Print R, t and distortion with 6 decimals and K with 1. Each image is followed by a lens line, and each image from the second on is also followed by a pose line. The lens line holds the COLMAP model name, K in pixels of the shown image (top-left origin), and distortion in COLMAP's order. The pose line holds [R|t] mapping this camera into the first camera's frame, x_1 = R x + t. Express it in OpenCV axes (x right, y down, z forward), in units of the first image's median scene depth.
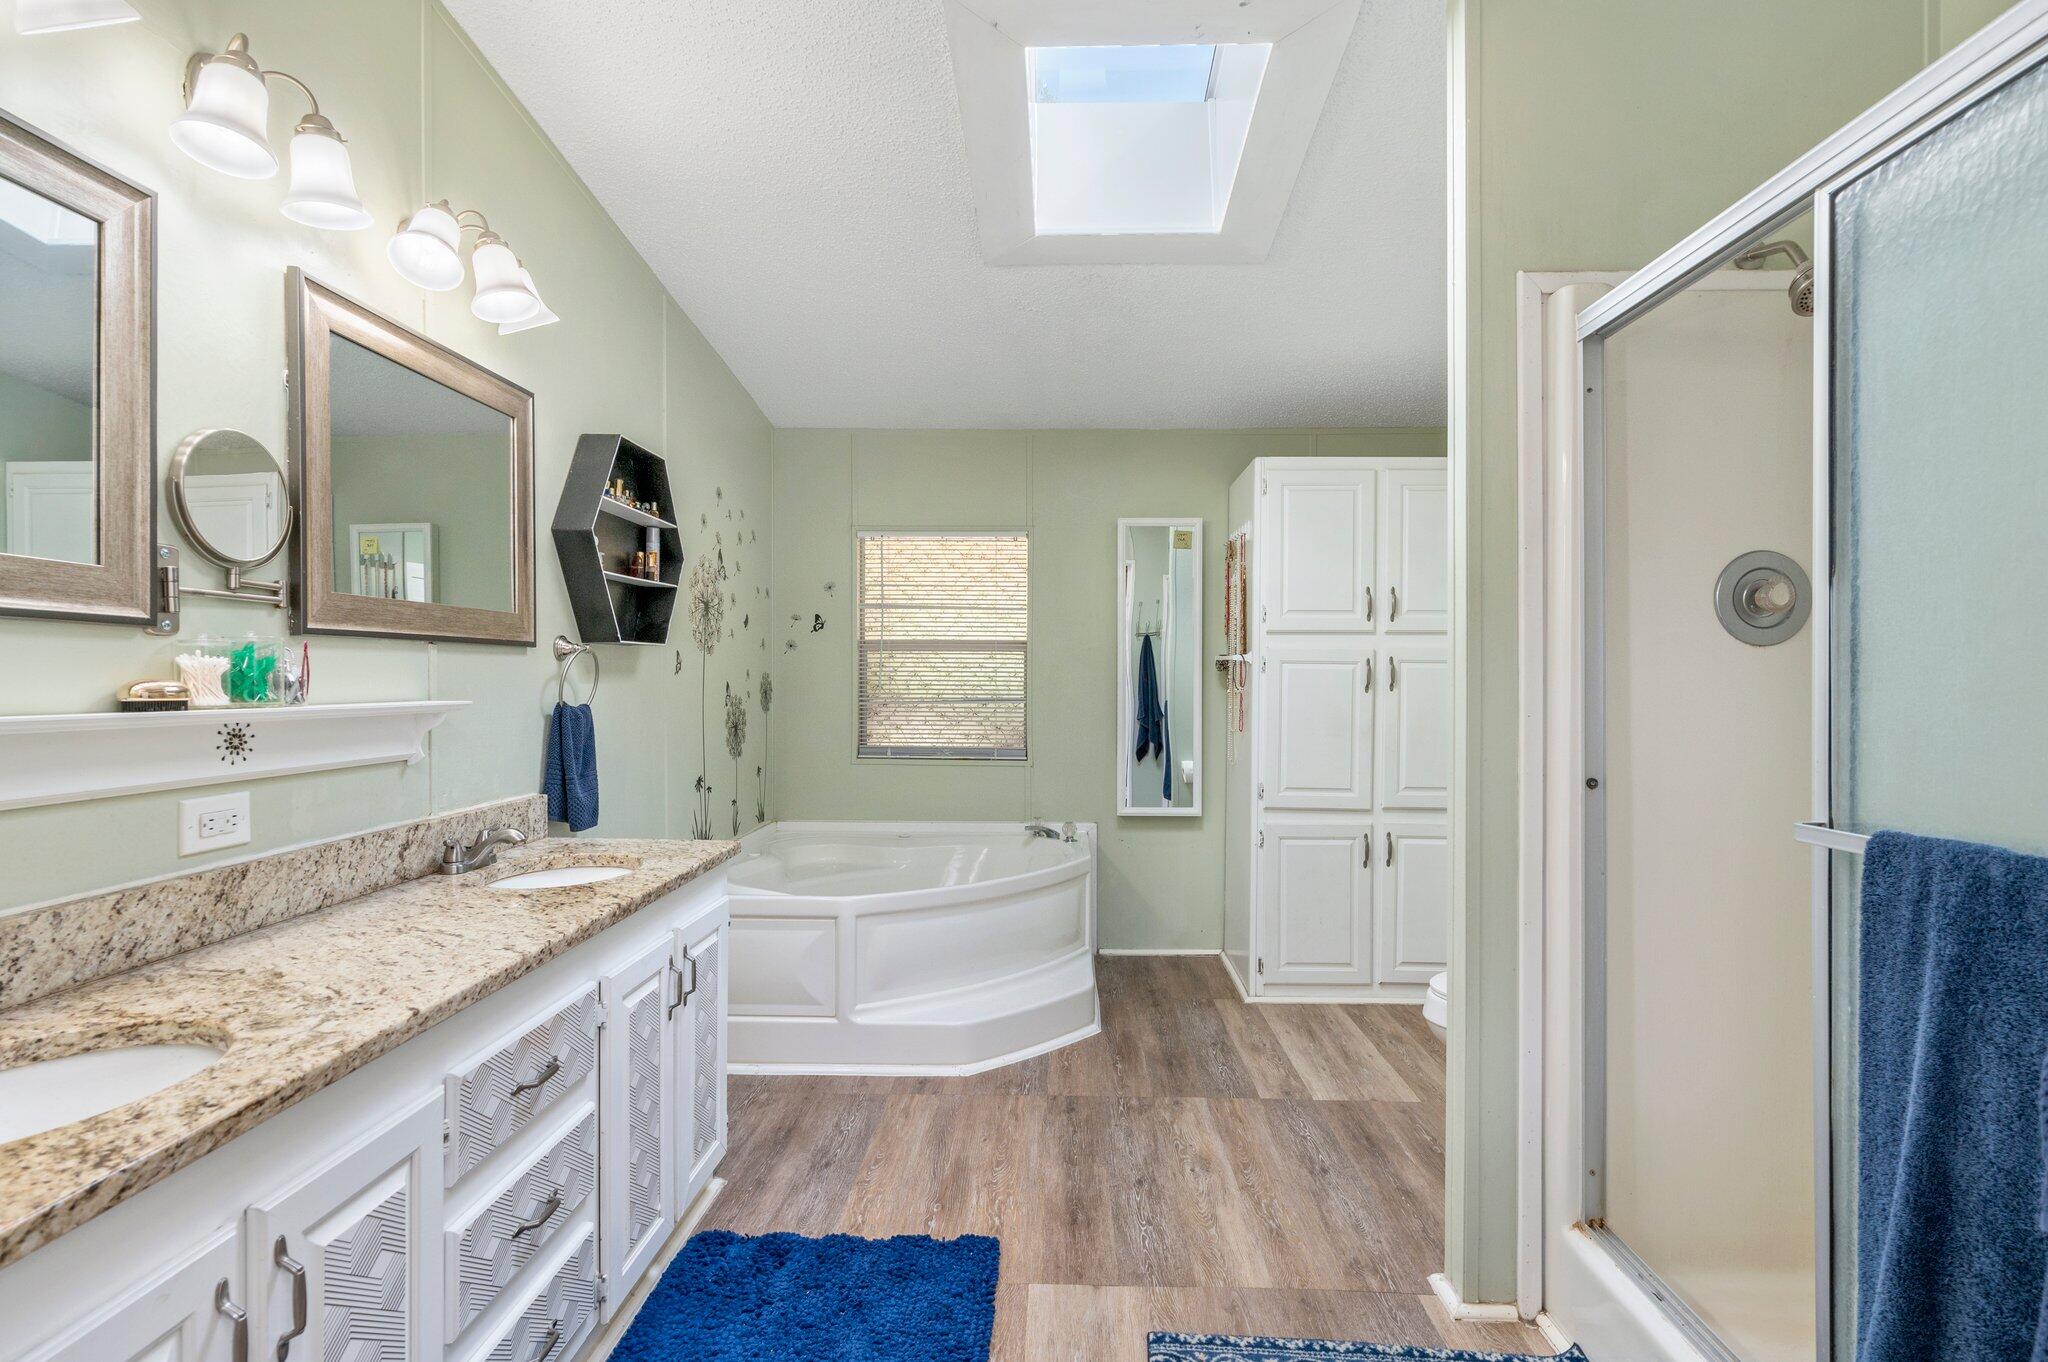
lens RADIAL K [[1015.7, 0, 1021.7], [0, 1015.7, 684.8], [0, 0, 1]] dist [0.003262, -0.000050]
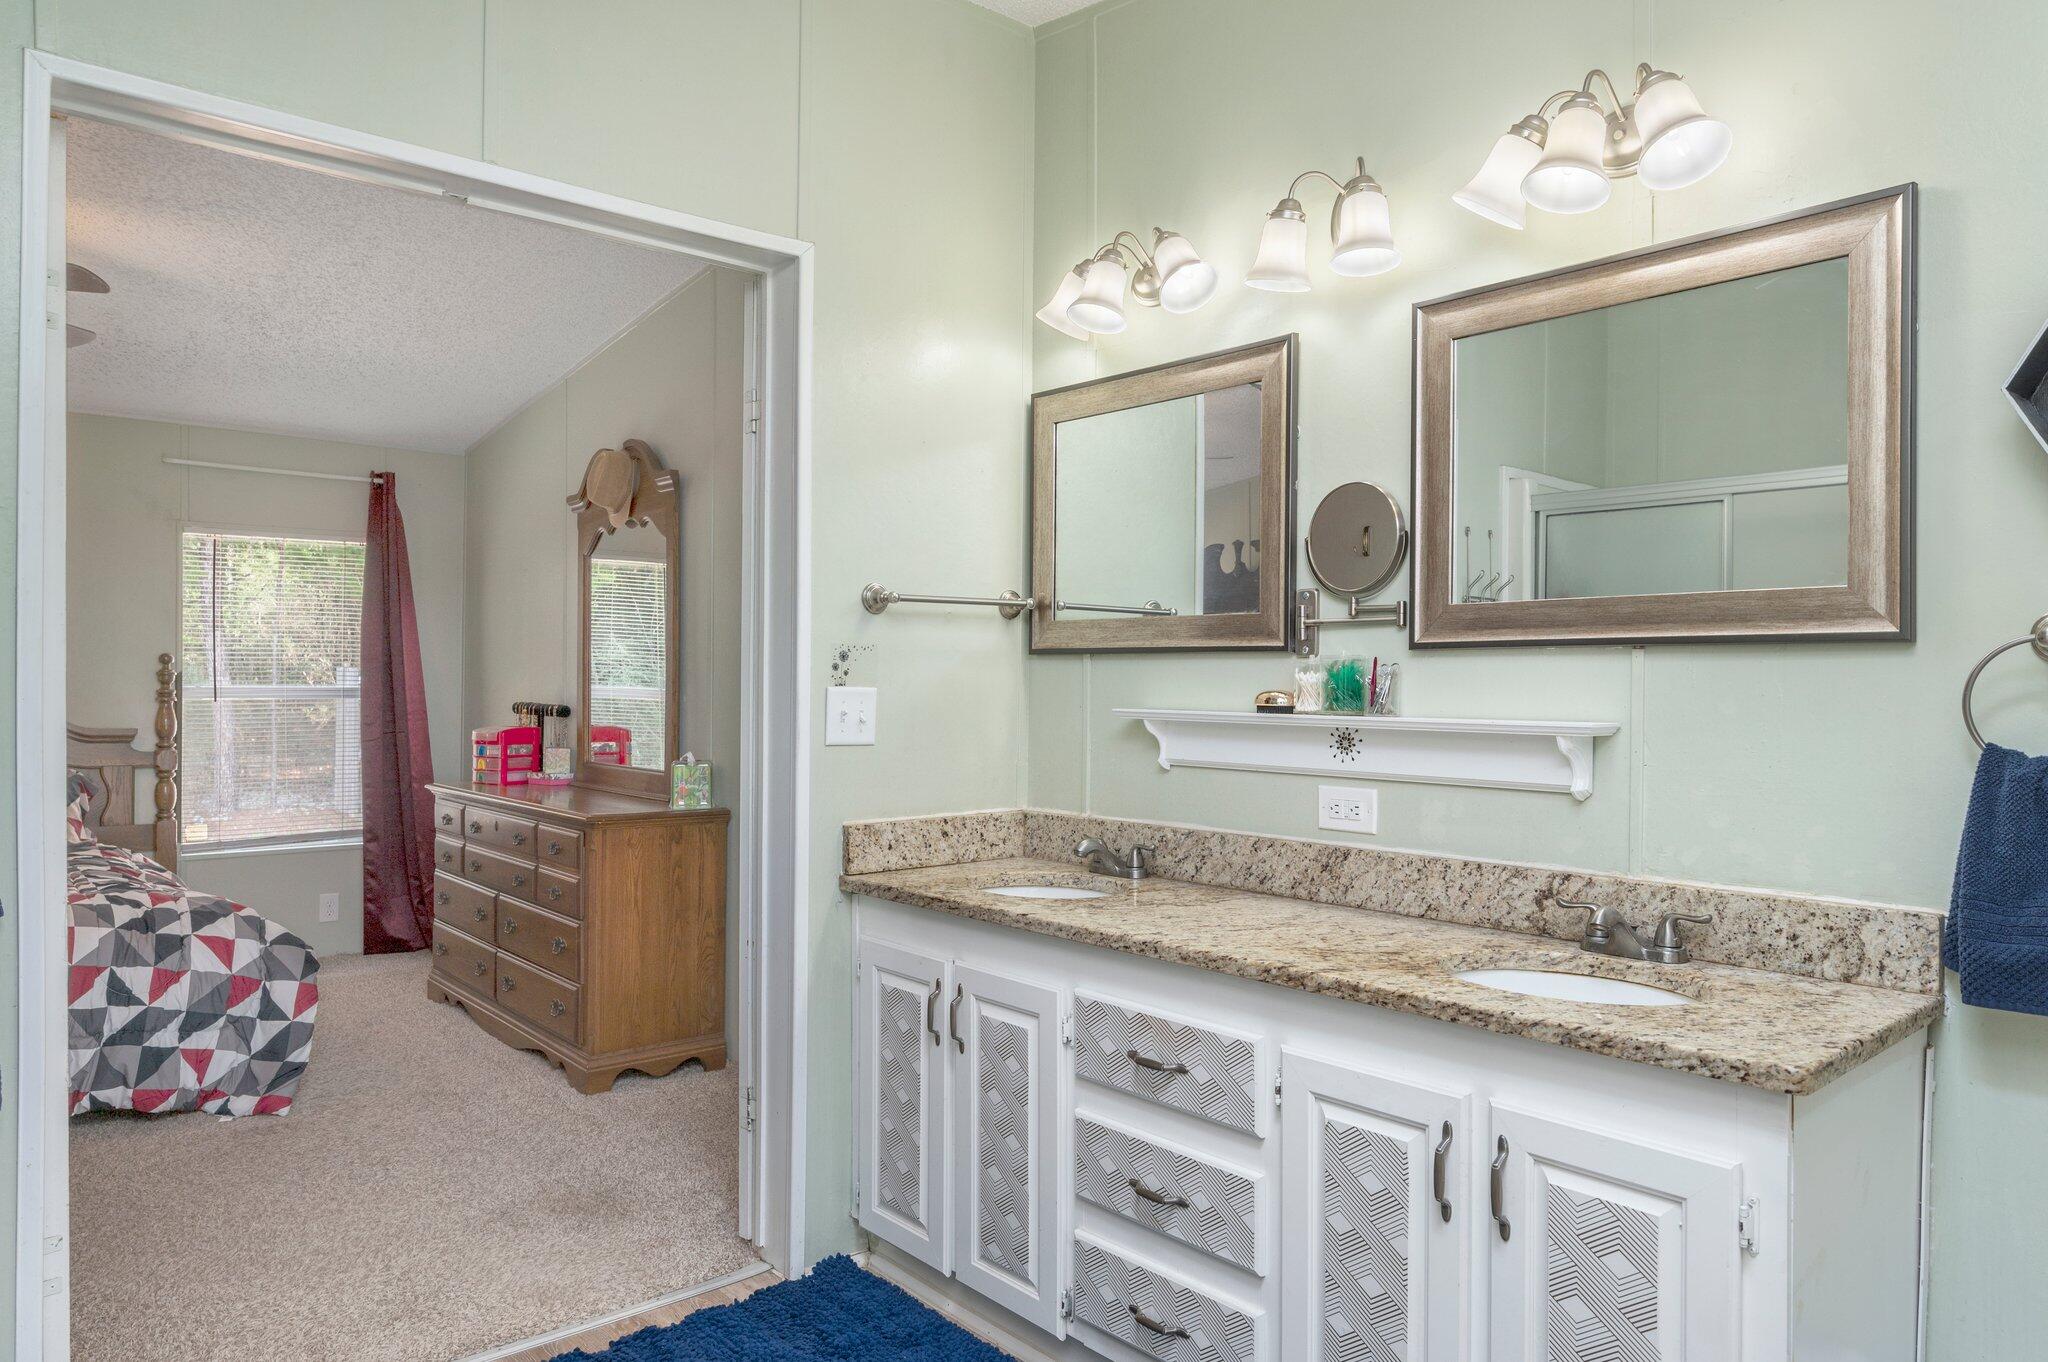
lens RADIAL K [[1303.7, 0, 1024.1], [0, 1303.7, 681.8], [0, 0, 1]] dist [-0.006580, -0.000349]
pose [[-0.726321, -0.008406, -0.687305, 0.457167], [-0.014577, 0.999889, 0.003176, -0.012965], [0.687201, 0.012325, -0.726362, 1.531859]]
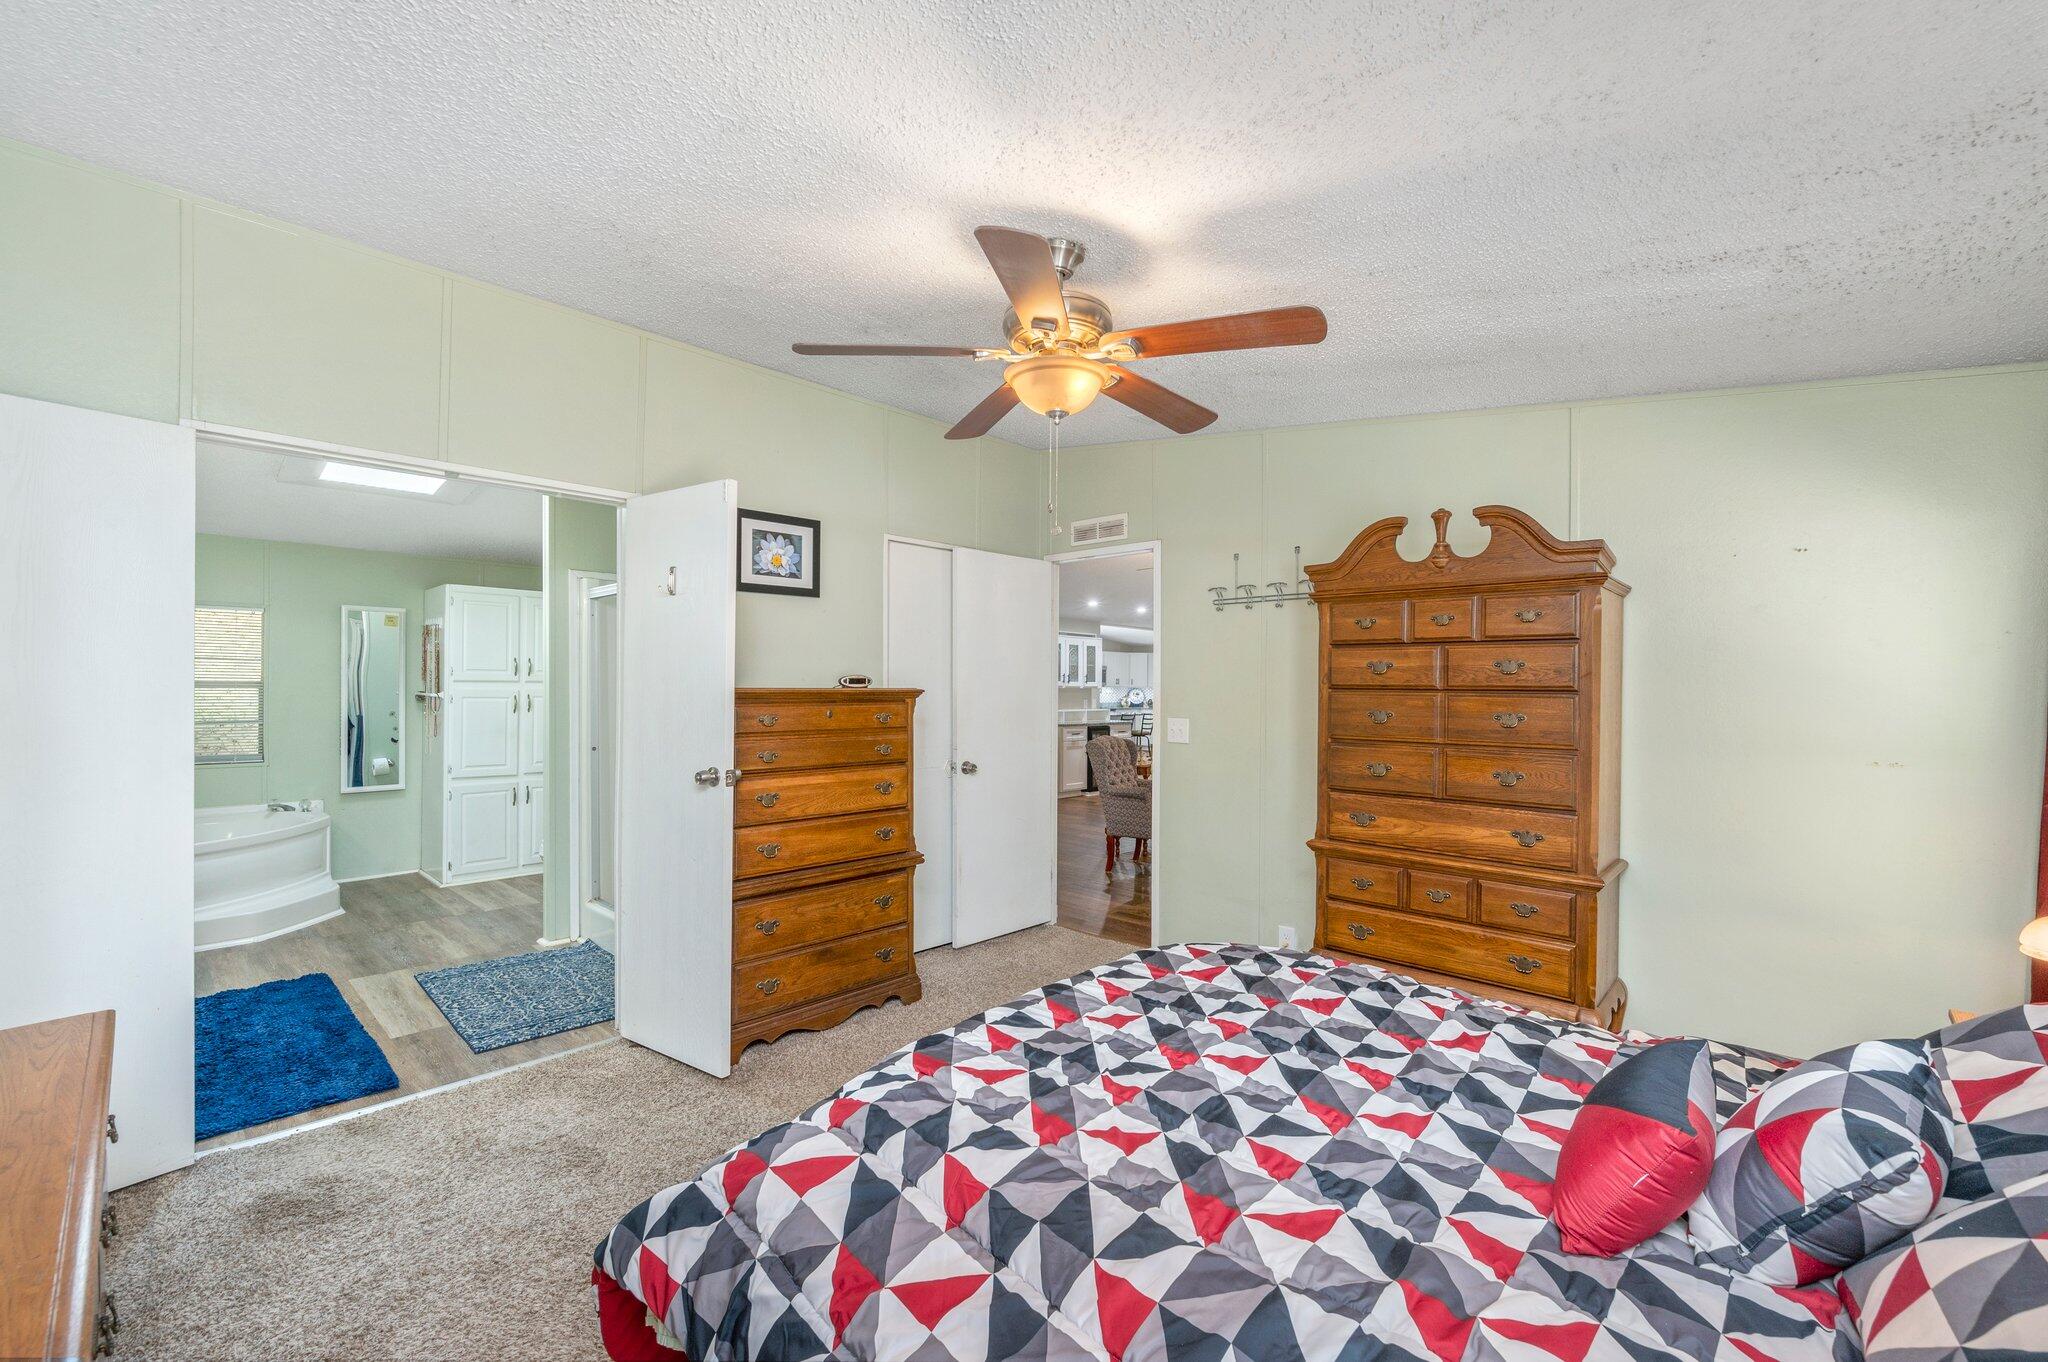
lens RADIAL K [[853.9, 0, 1020.6], [0, 853.9, 693.1], [0, 0, 1]] dist [-0.001287, -0.000141]
pose [[0.657516, -0.001848, 0.753438, -0.302837], [0.000856, 0.999998, 0.001706, -0.040401], [-0.753440, -0.000477, 0.657517, -0.958676]]
